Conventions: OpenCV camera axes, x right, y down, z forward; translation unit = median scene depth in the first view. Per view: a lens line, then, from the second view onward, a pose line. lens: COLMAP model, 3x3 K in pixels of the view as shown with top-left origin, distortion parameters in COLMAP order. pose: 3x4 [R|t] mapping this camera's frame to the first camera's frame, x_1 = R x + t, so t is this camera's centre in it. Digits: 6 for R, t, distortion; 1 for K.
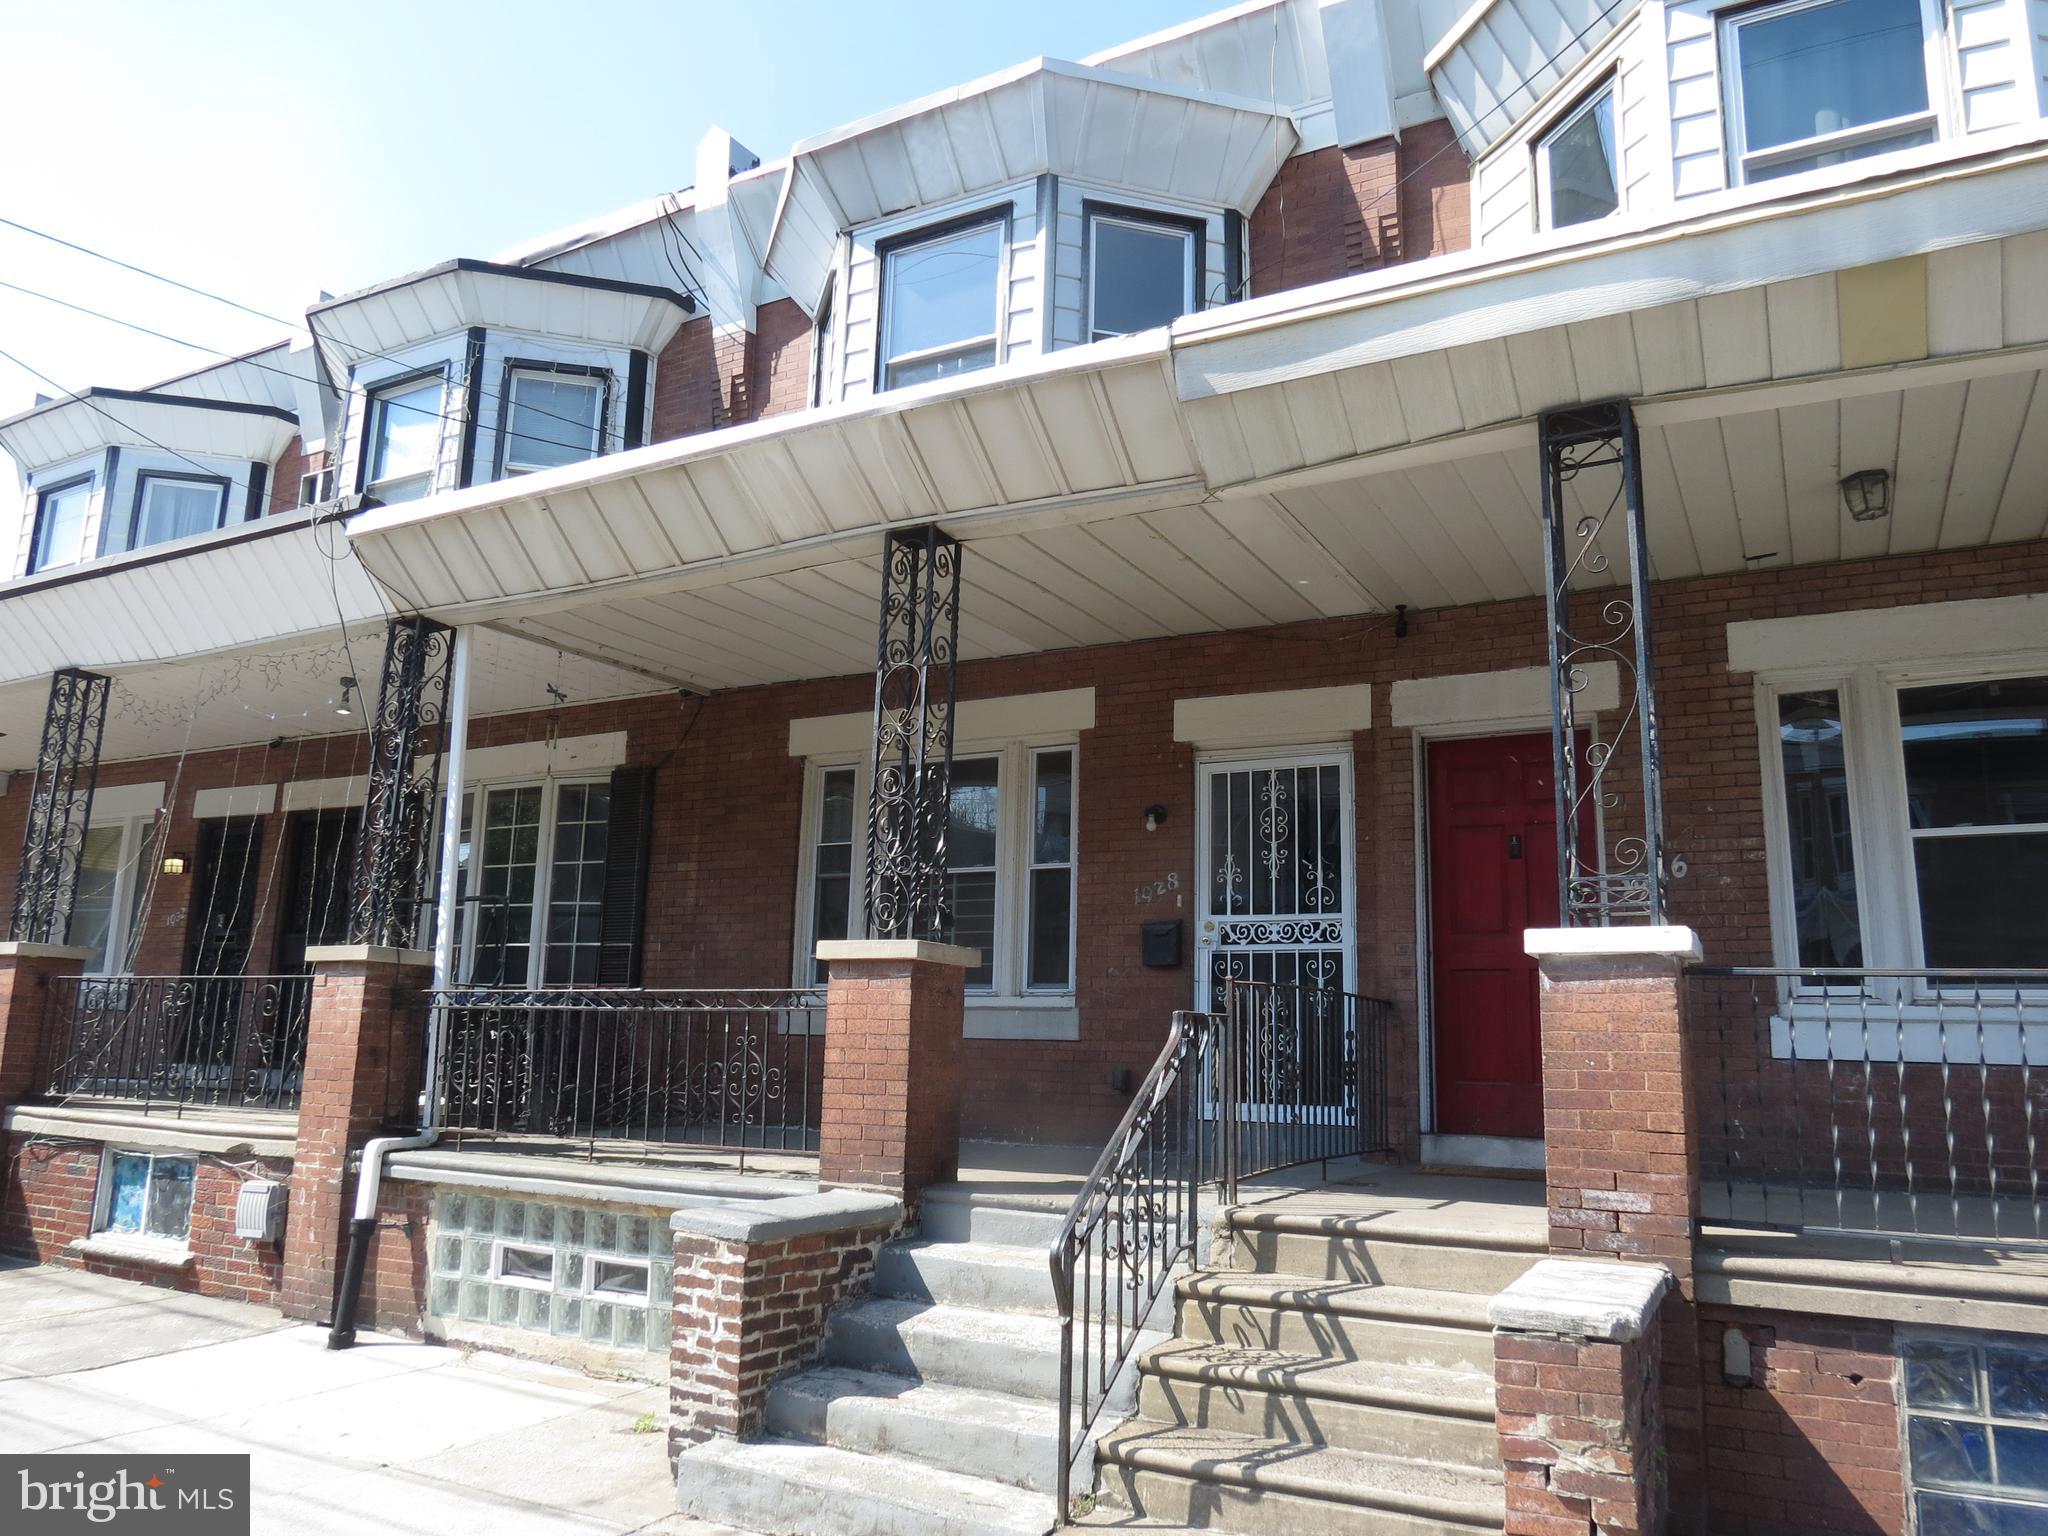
lens RADIAL K [[1453.8, 0, 1037.4], [0, 1453.8, 754.4], [0, 0, 1]] dist [-0.035150, 0.015460]
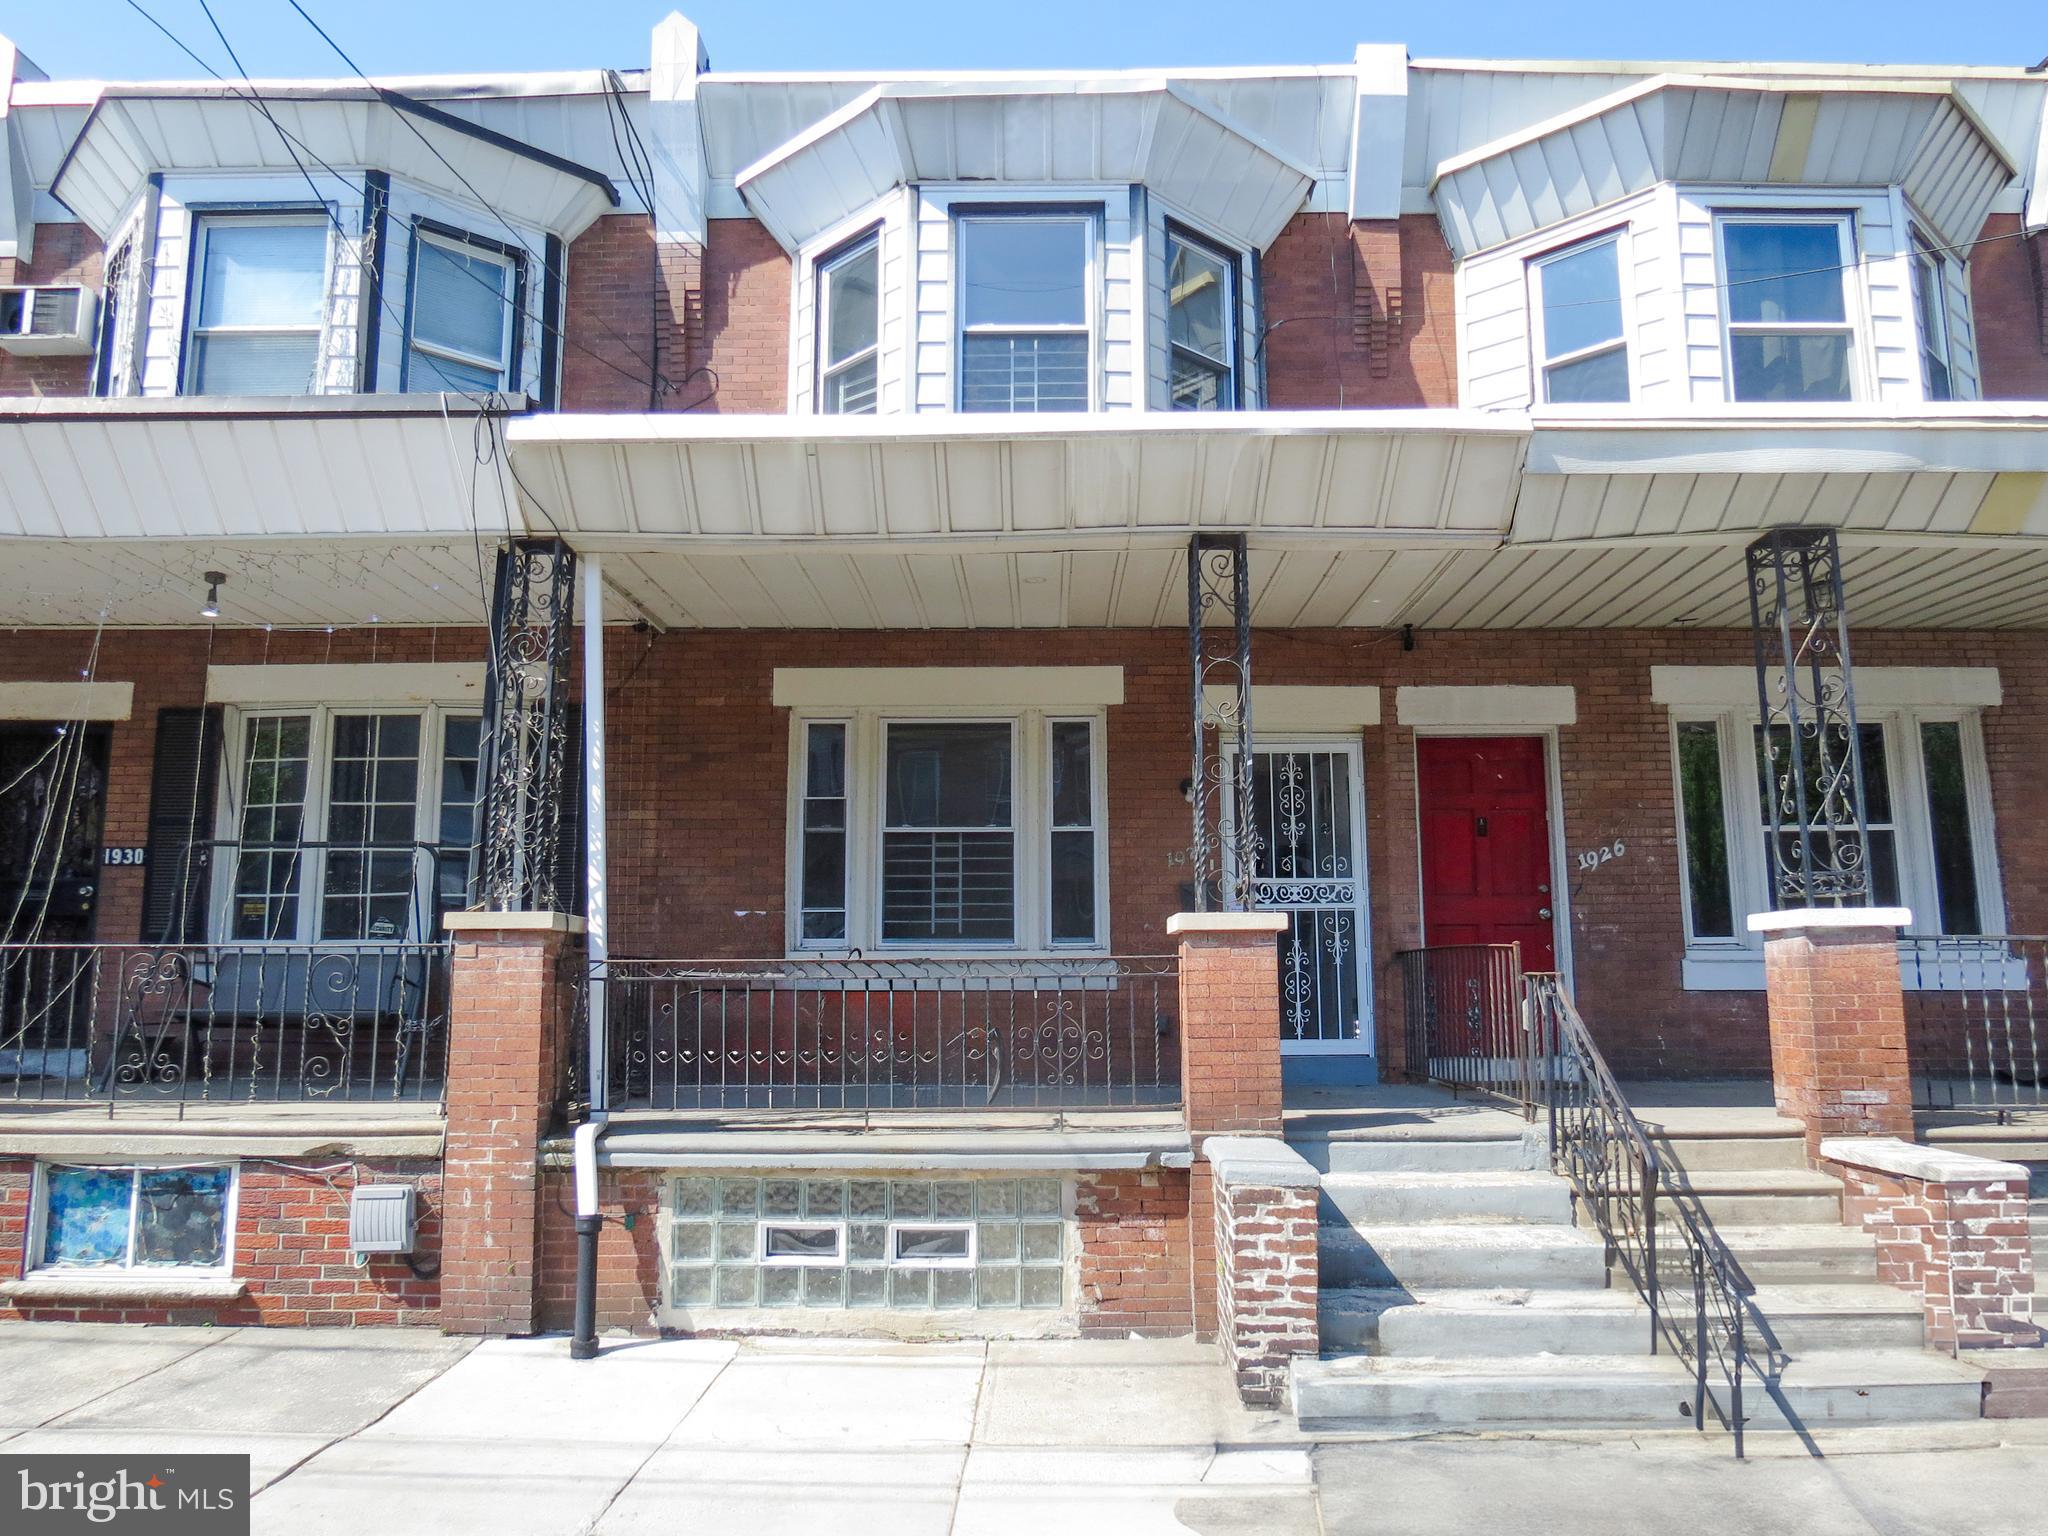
lens RADIAL K [[1453.8, 0, 1022.0], [0, 1453.8, 747.9], [0, 0, 1]] dist [-0.035150, 0.015460]
pose [[0.883434, 0.047062, 0.466186, -0.593312], [-0.069817, 0.997058, 0.031652, -0.015809], [-0.463325, -0.060511, 0.884120, 0.078867]]
